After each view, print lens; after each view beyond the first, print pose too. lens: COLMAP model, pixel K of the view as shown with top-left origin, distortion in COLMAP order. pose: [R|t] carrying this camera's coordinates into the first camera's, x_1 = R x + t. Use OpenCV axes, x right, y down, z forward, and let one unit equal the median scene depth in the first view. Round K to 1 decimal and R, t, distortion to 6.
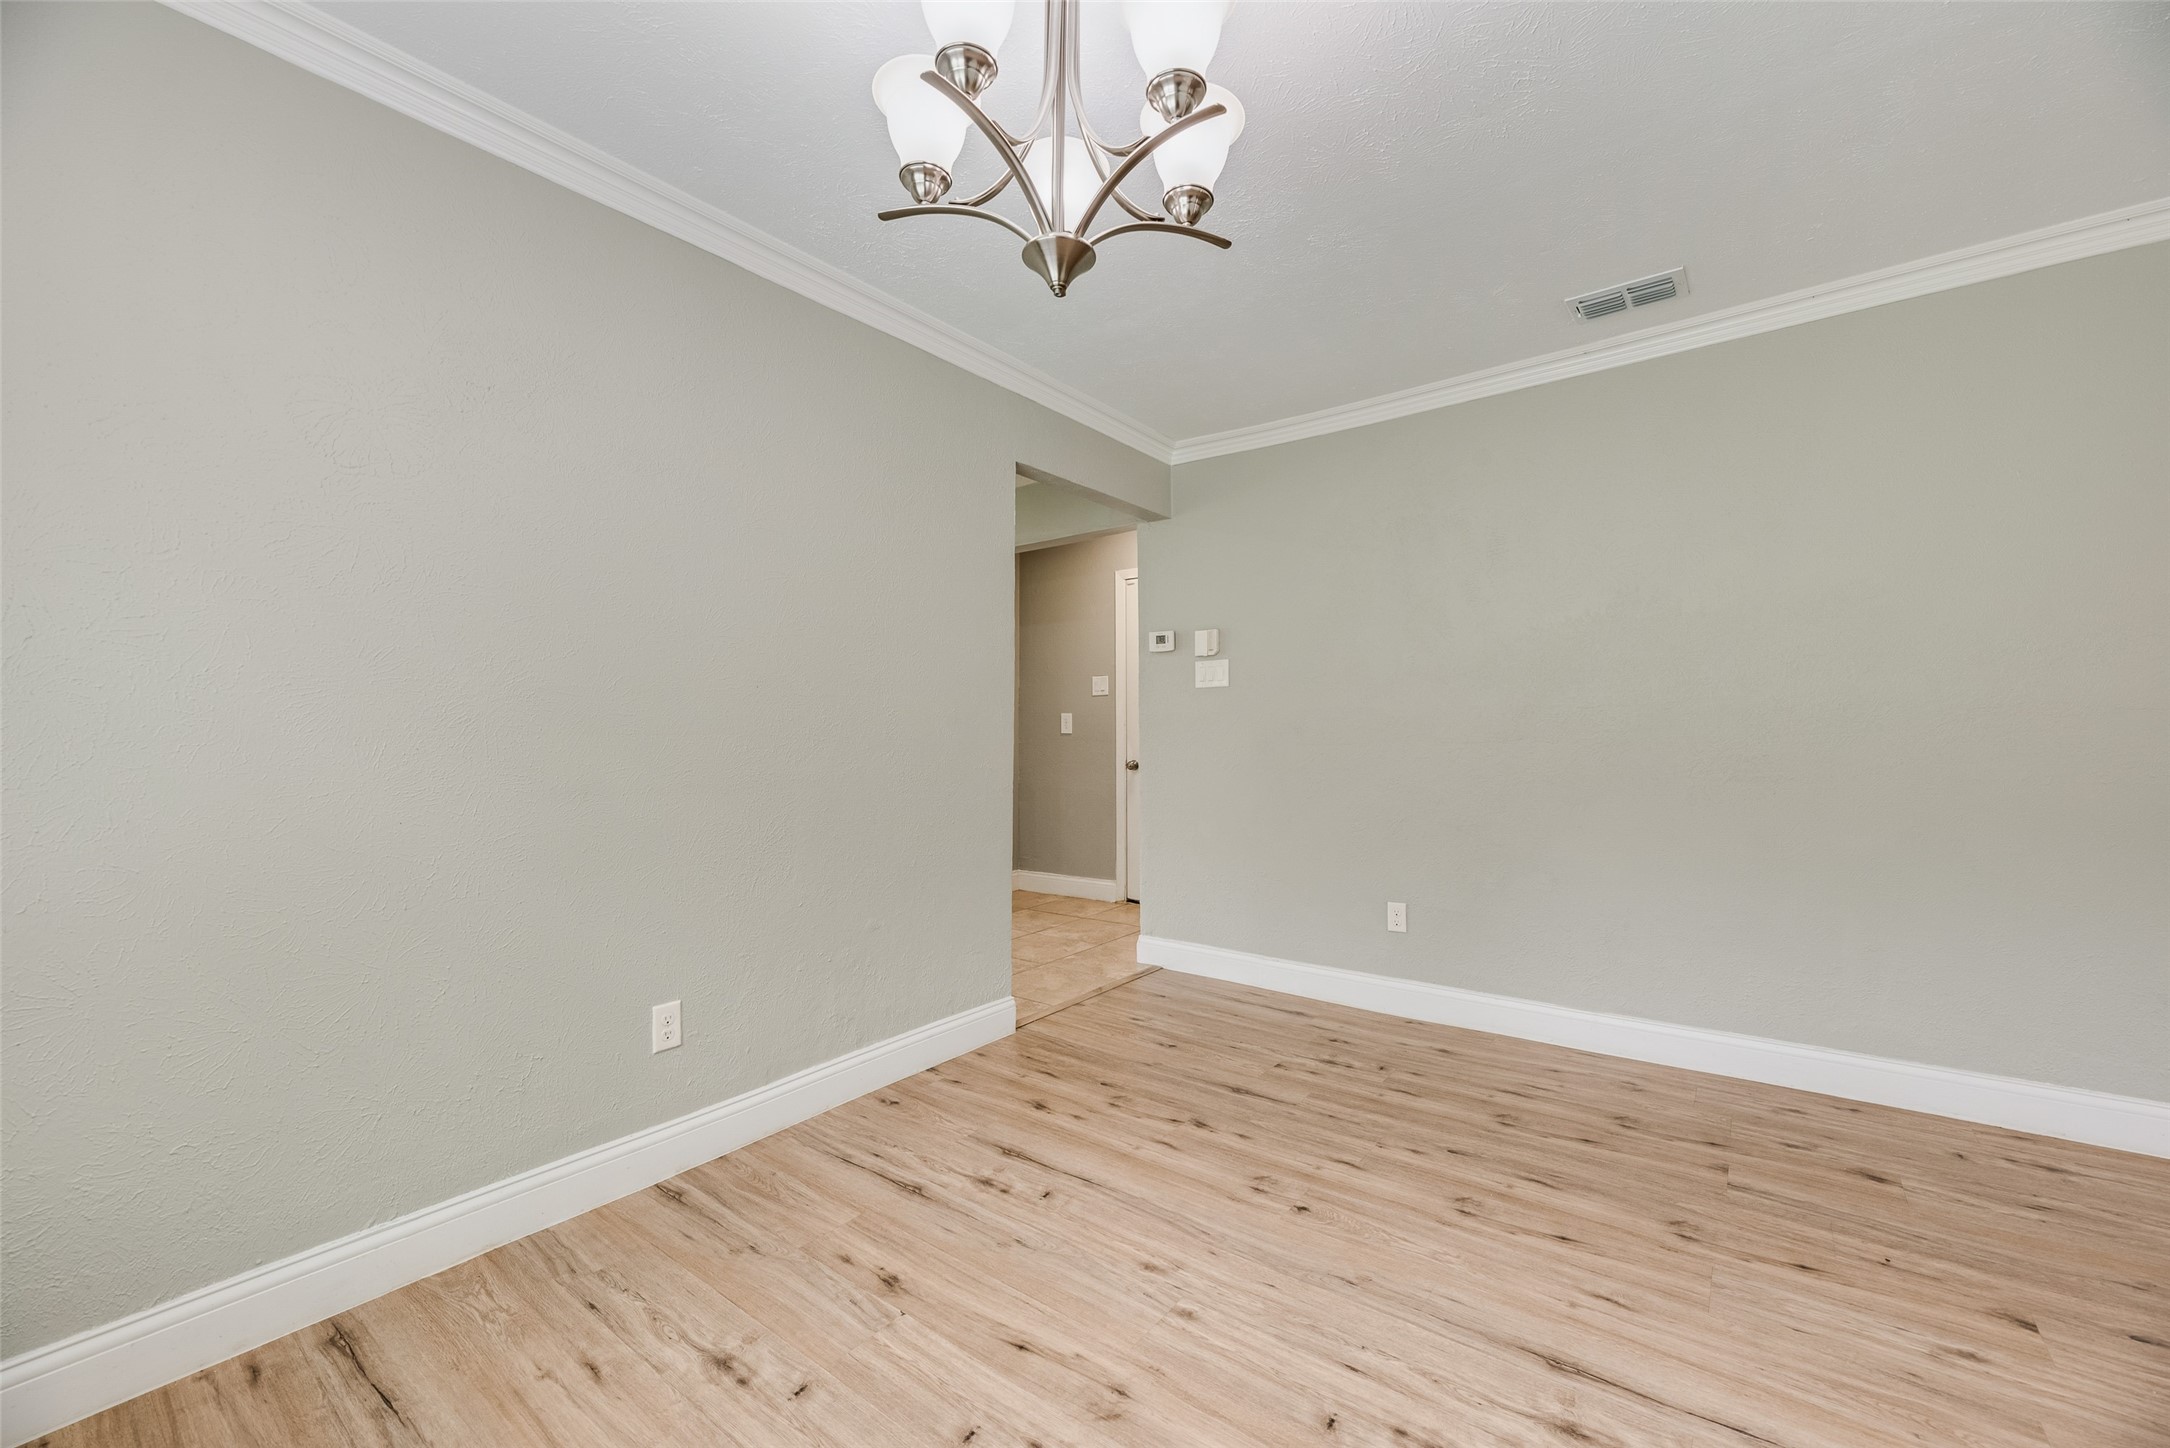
lens RADIAL K [[877.1, 0, 1082.7], [0, 877.1, 738.1], [0, 0, 1]] dist [0.000545, 0.000346]
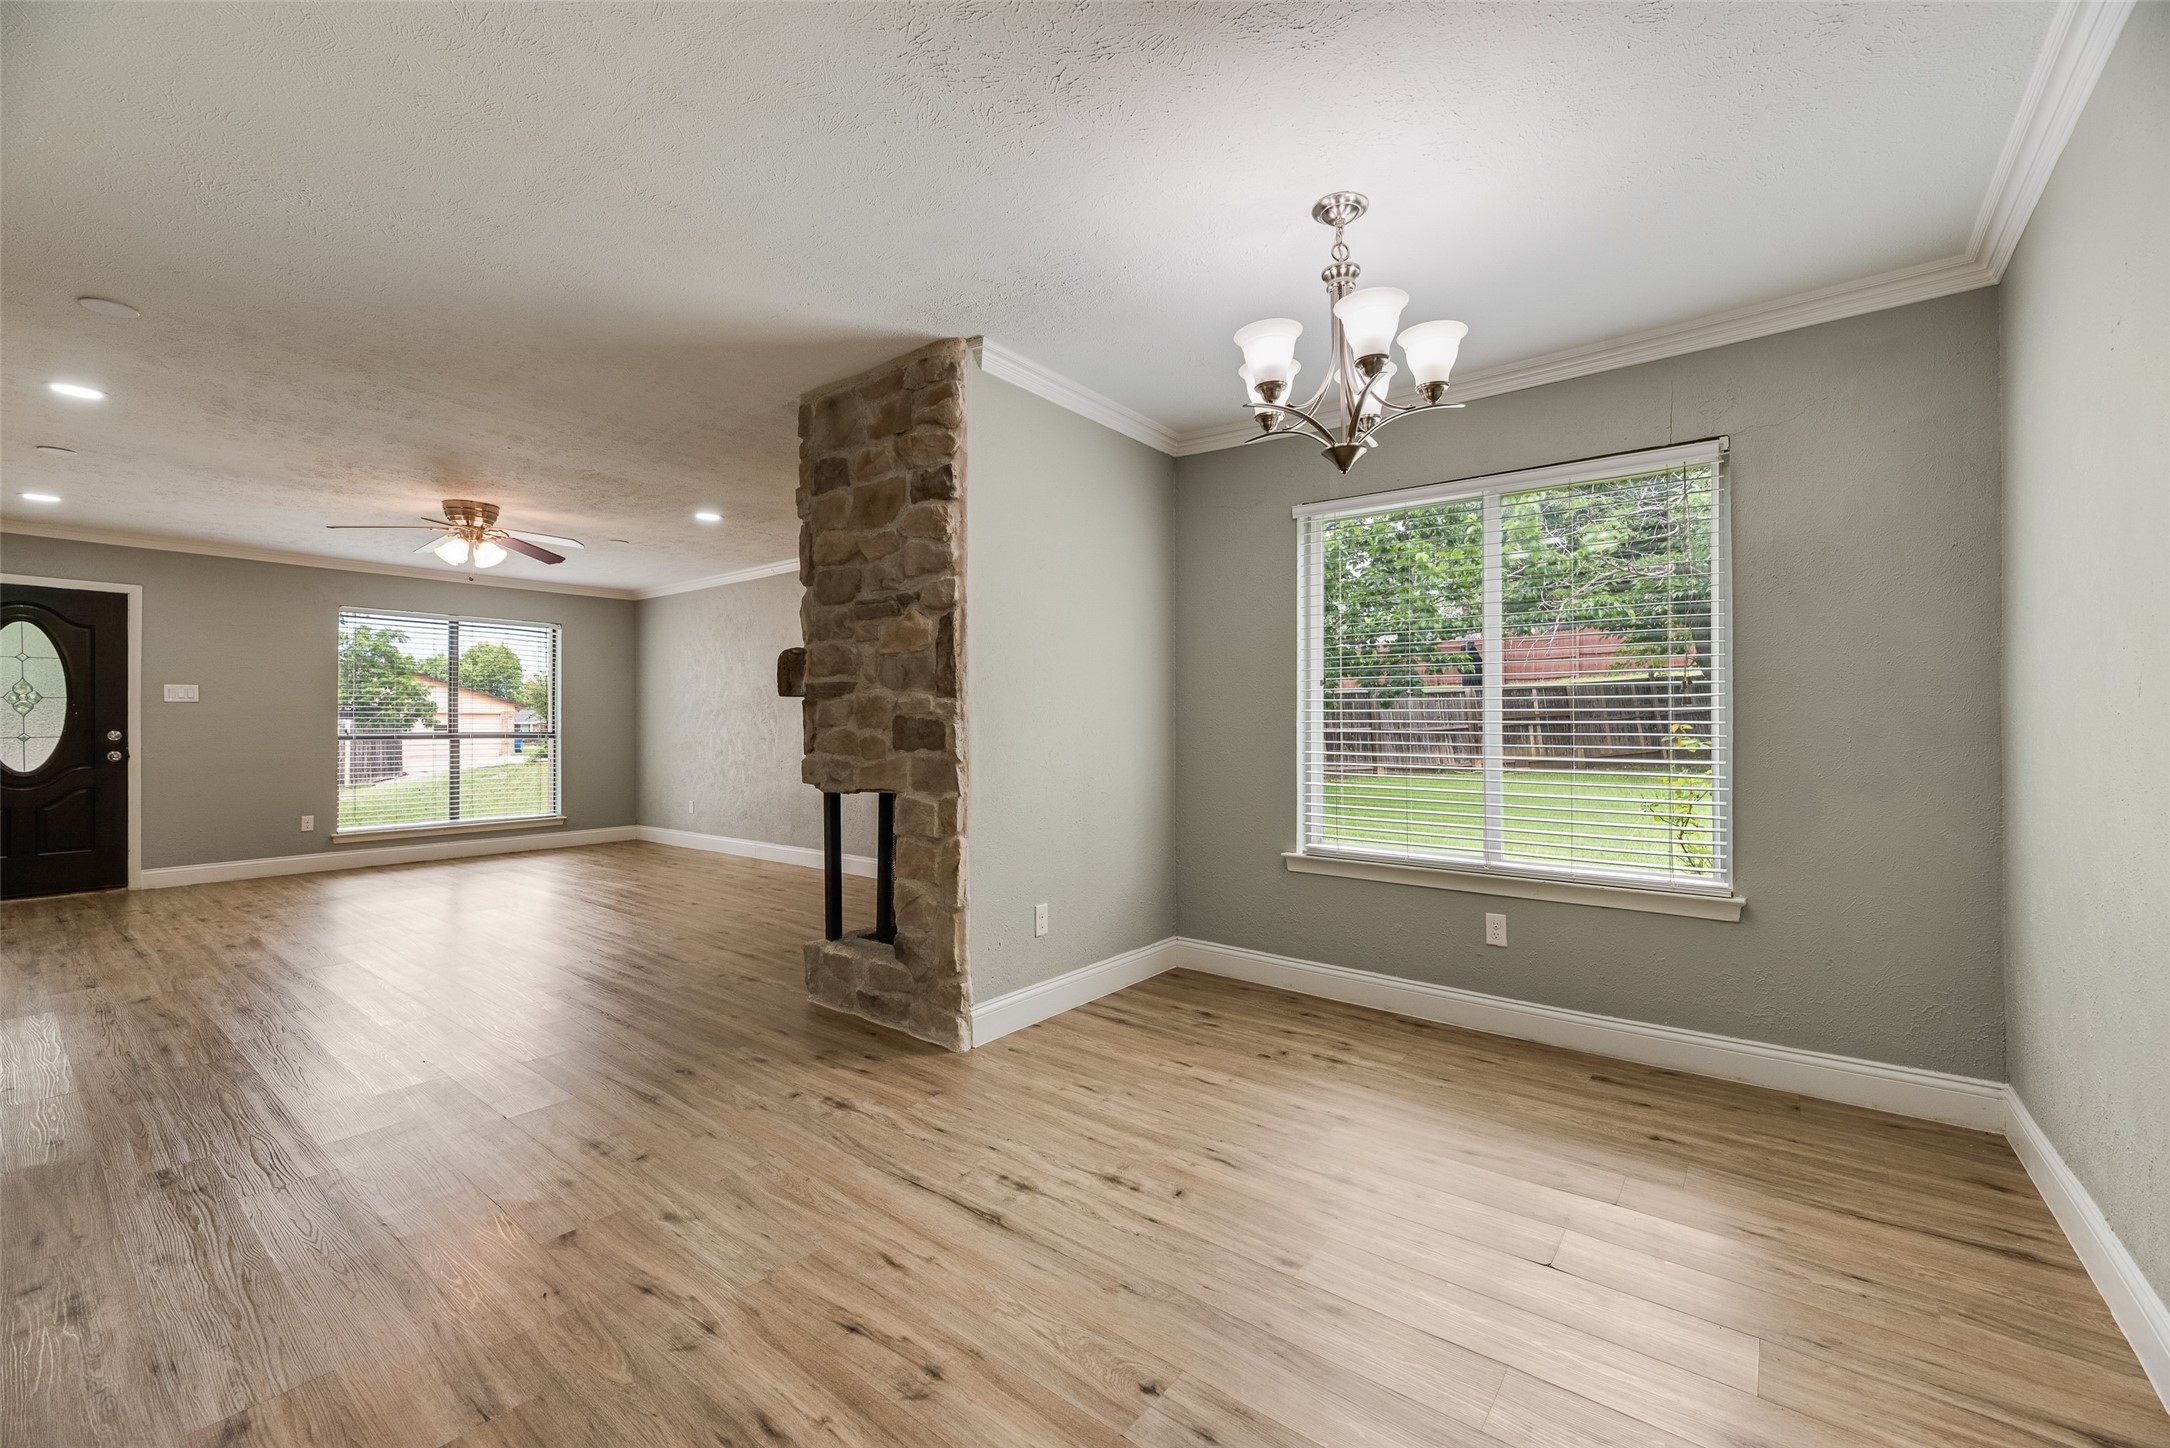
lens RADIAL K [[875.3, 0, 1088.5], [0, 875.3, 726.7], [0, 0, 1]] dist [0.000649, 0.000070]
pose [[-0.999980, 0.000904, 0.006199, 0.278285], [0.000920, 0.999996, 0.002573, -0.010684], [-0.006197, 0.002578, -0.999977, 1.622484]]
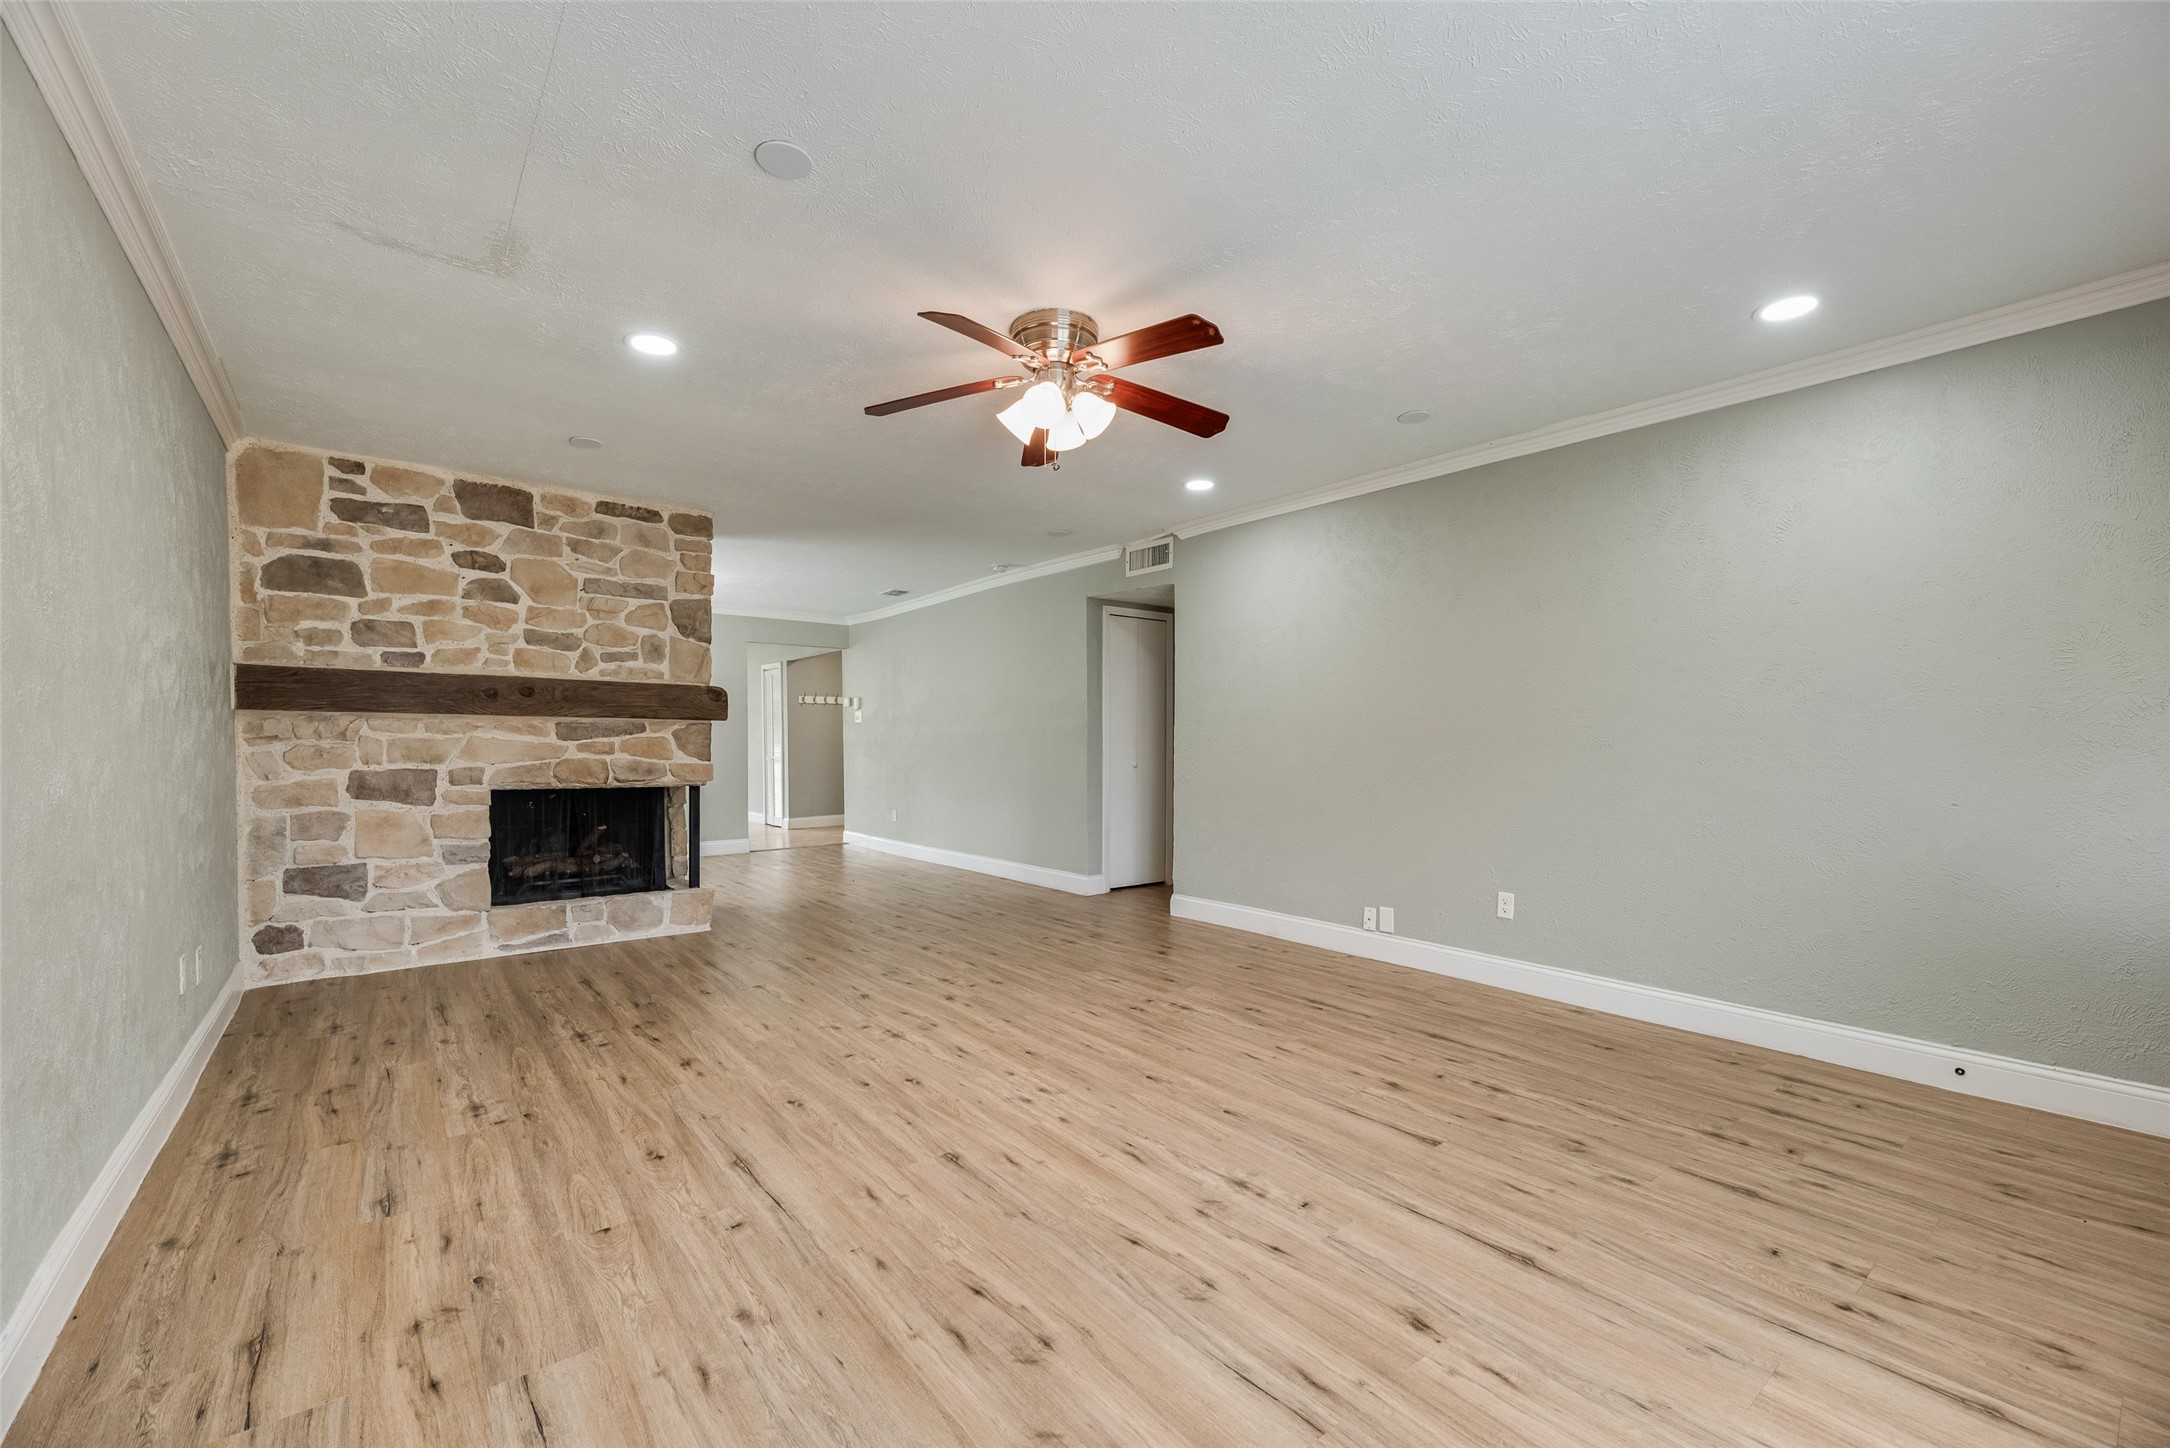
lens RADIAL K [[886.2, 0, 1080.7], [0, 886.2, 762.6], [0, 0, 1]] dist [0.000375, 0.000100]
pose [[0.969107, 0.005539, -0.246577, 2.367001], [-0.000843, 0.999816, 0.019149, 0.002759], [0.246638, -0.018350, 0.968934, -2.070862]]
